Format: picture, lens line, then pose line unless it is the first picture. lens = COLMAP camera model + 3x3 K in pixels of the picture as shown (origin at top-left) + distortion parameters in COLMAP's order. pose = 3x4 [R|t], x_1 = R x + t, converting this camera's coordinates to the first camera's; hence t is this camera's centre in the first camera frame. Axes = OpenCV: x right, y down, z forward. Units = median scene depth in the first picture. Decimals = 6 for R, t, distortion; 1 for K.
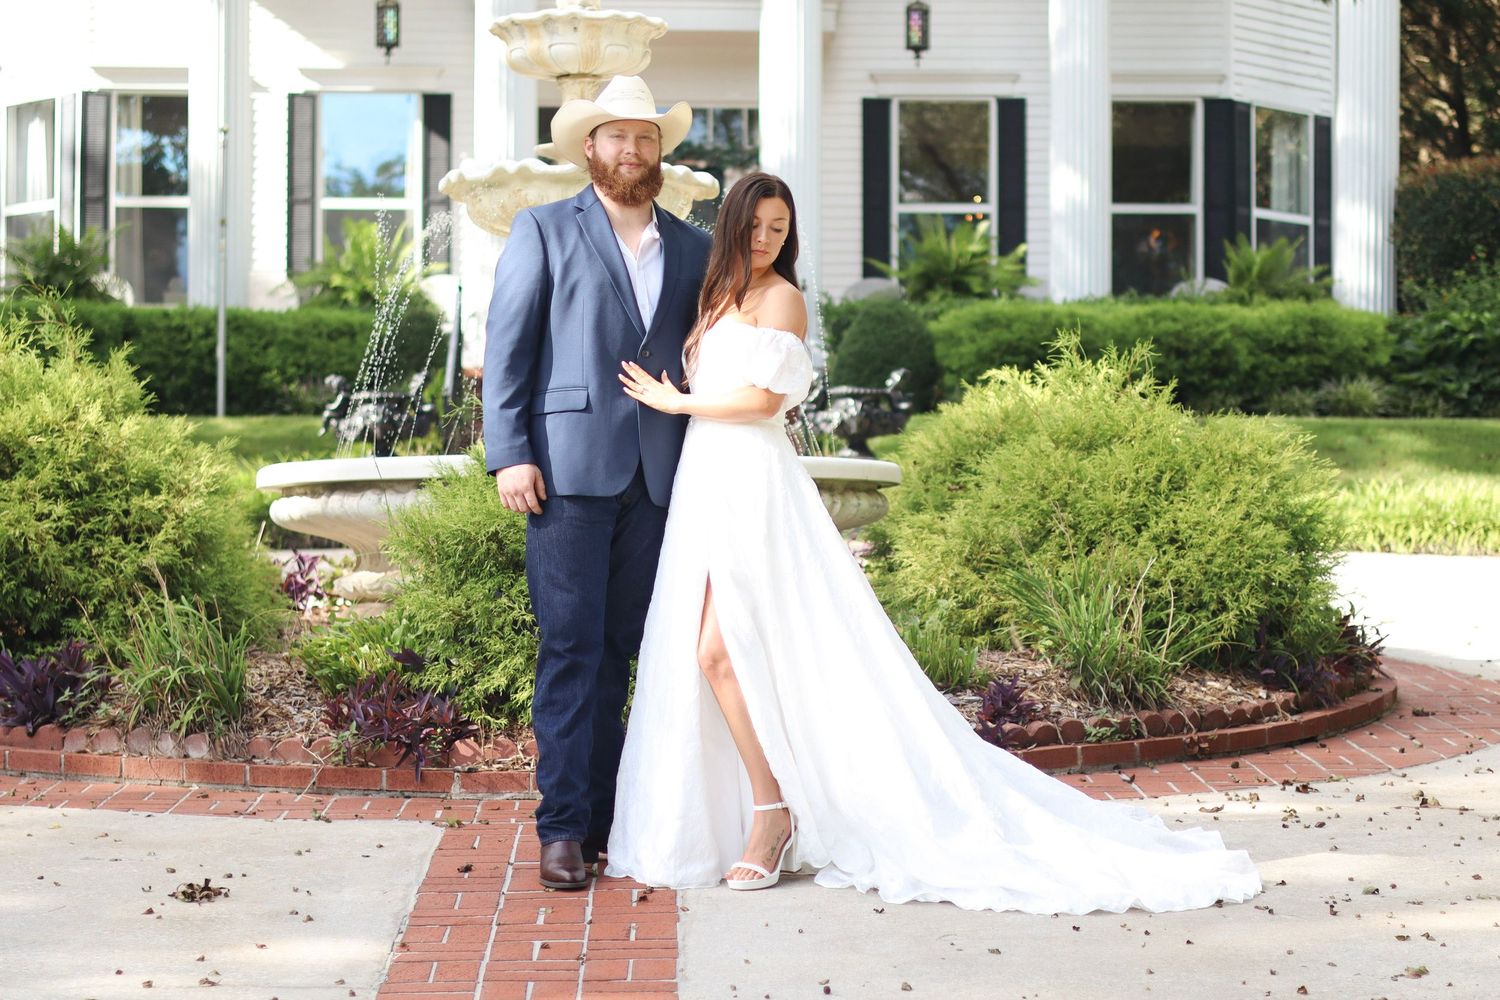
lens RADIAL K [[3547.8, 0, 750.0], [0, 3547.8, 500.0], [0, 0, 1]] dist [0.018022, -0.180931]
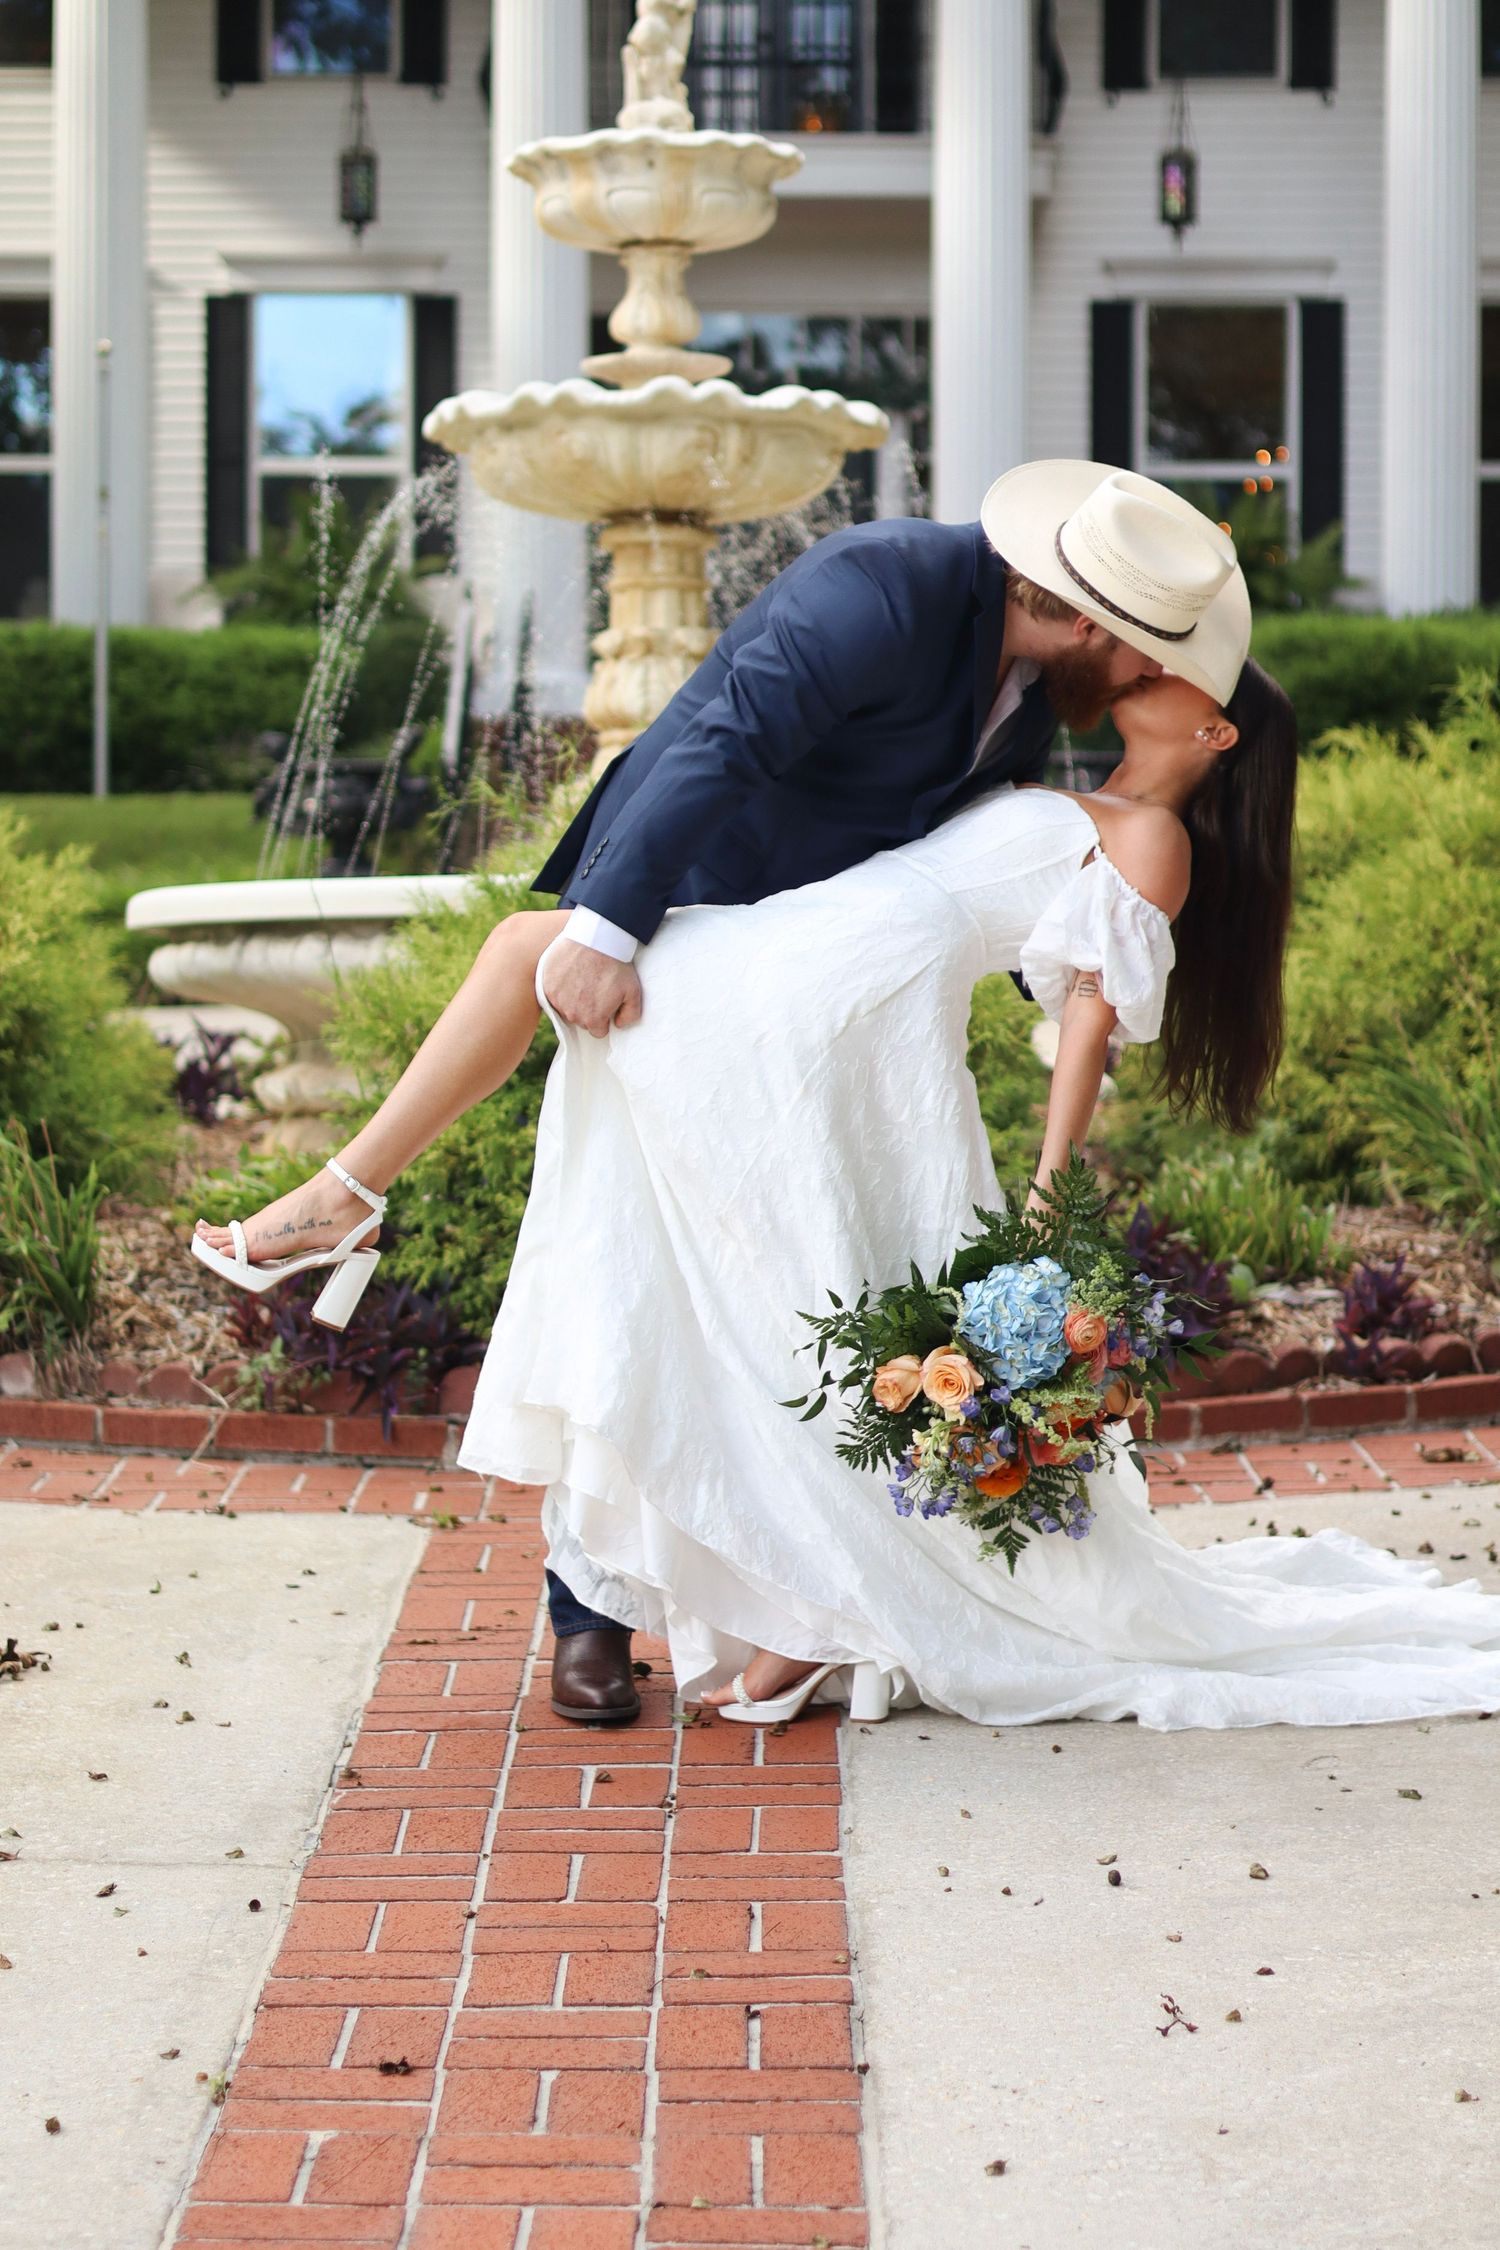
lens RADIAL K [[5174.8, 0, 750.0], [0, 5174.8, 1125.0], [0, 0, 1]] dist [0.021794, -0.414615]
pose [[0.999583, 0.001029, -0.028851, -0.007488], [0.000200, 0.999093, 0.042571, -0.008107], [0.028868, -0.042559, 0.998677, 0.127277]]
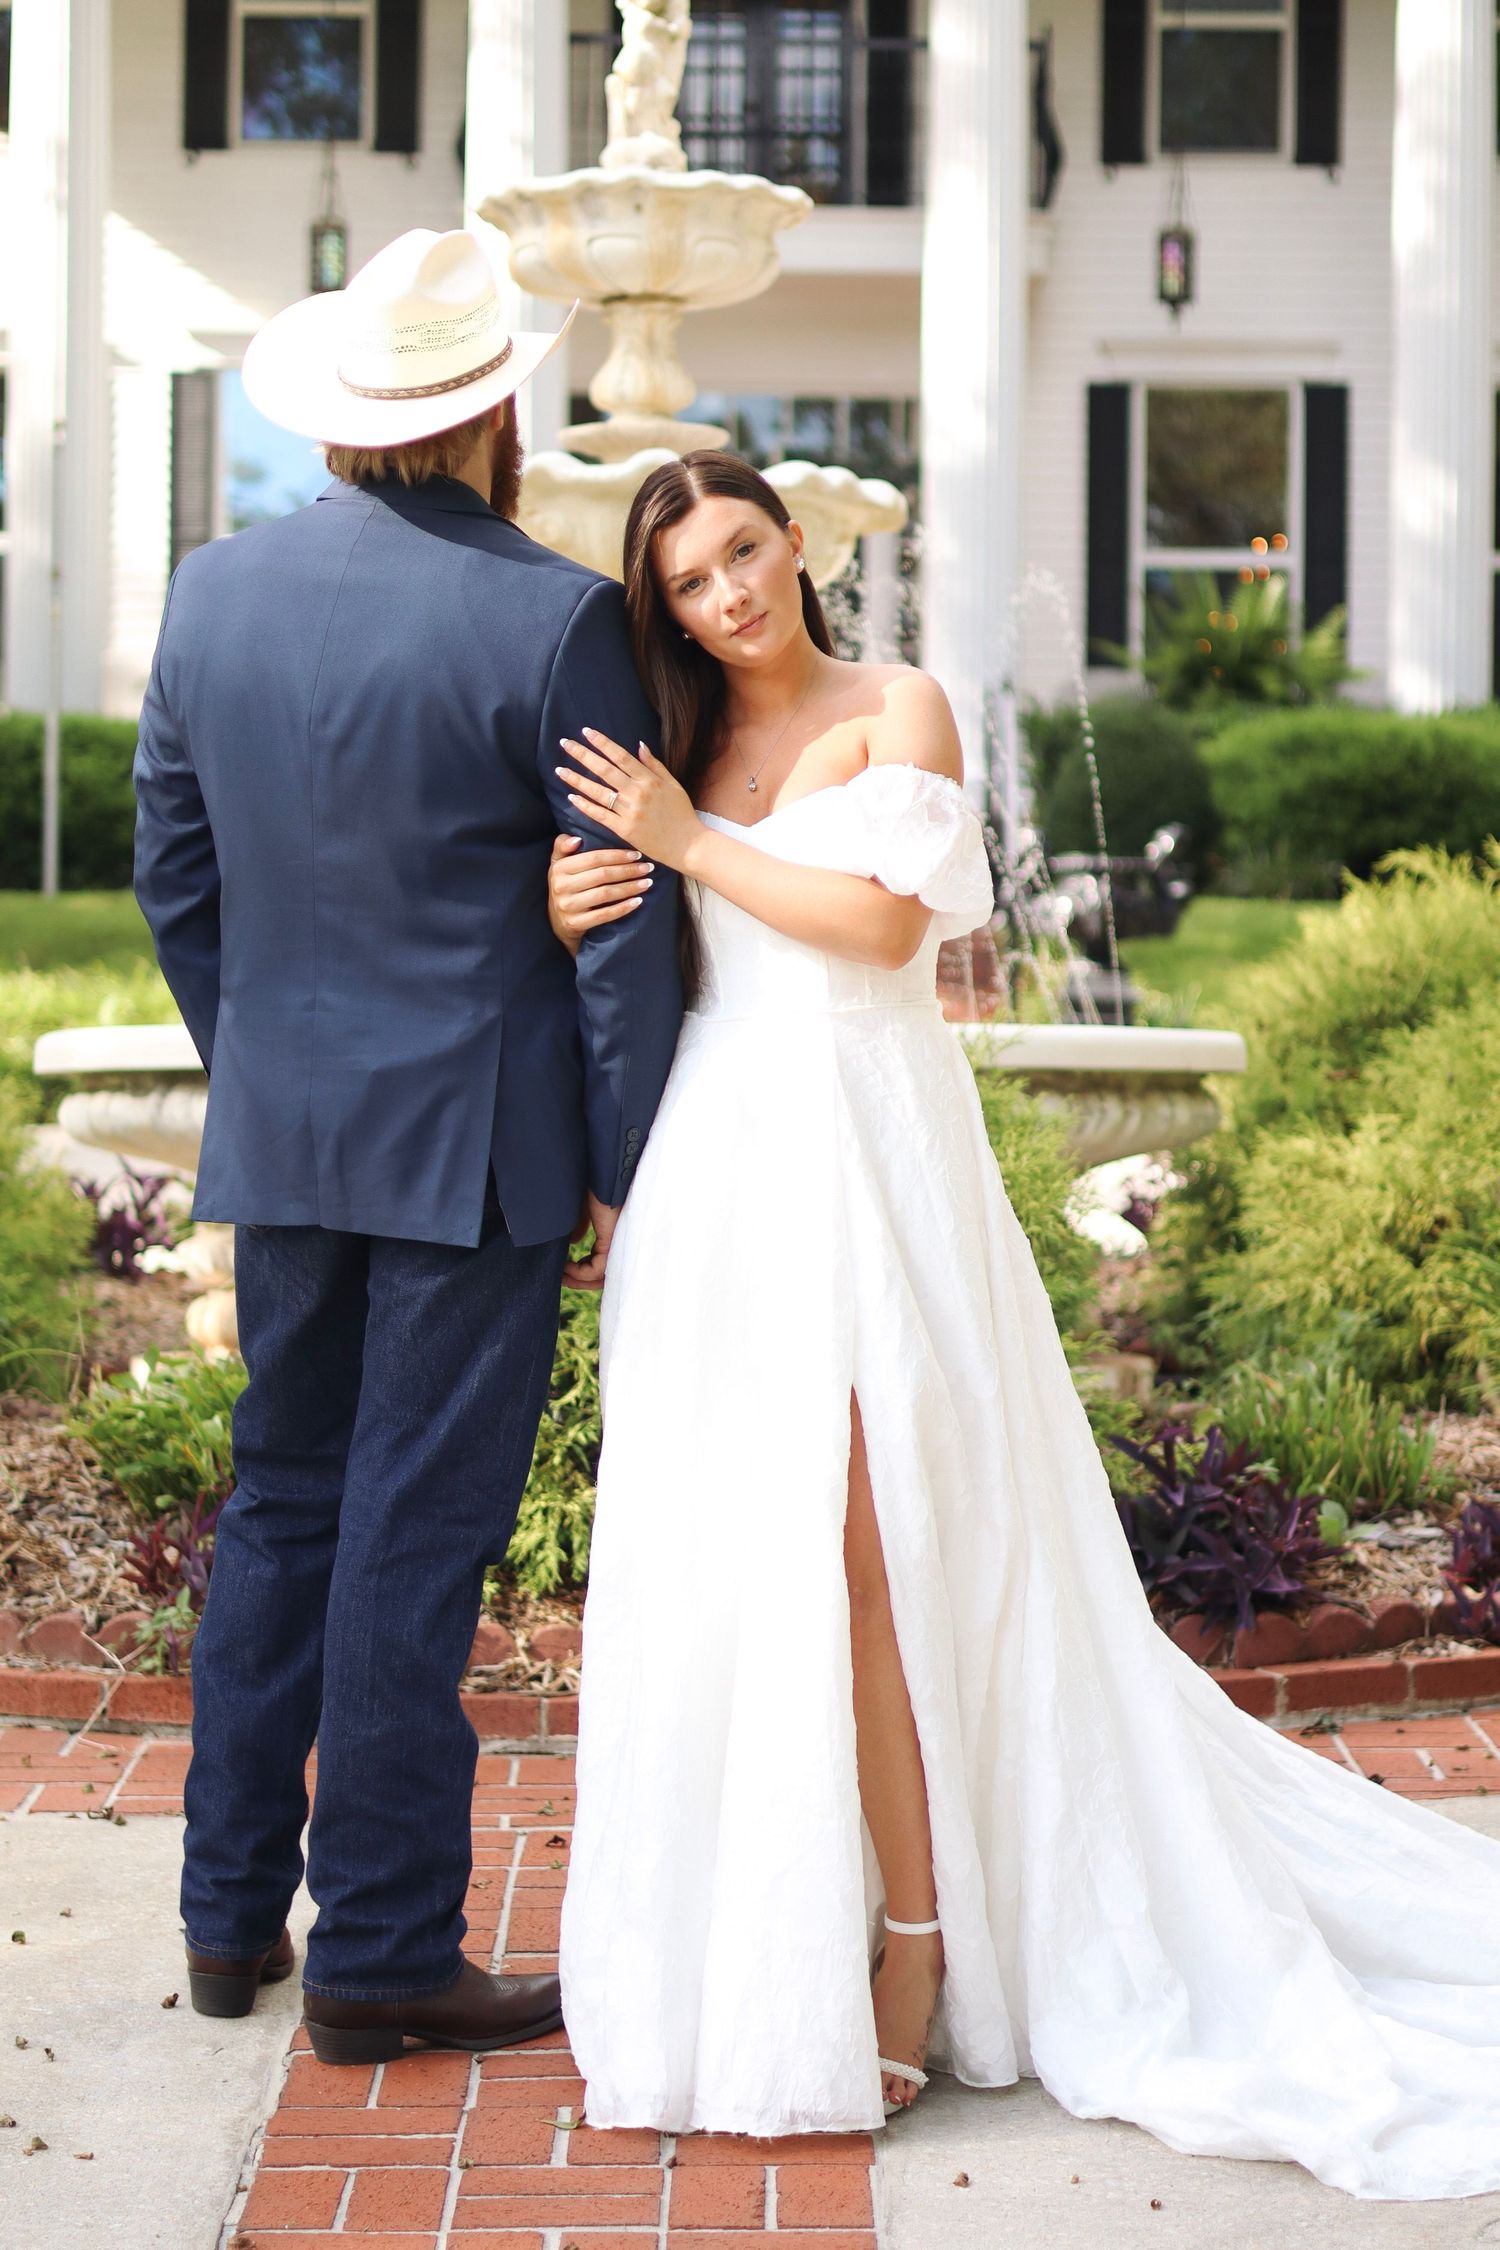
lens RADIAL K [[5091.6, 0, 782.8], [0, 5091.6, 1055.2], [0, 0, 1]] dist [0.009907, -0.280217]
pose [[0.999836, 0.006976, -0.016723, -0.015197], [-0.006728, 0.999867, 0.014848, -0.019547], [0.016824, -0.014733, 0.999750, 0.258449]]
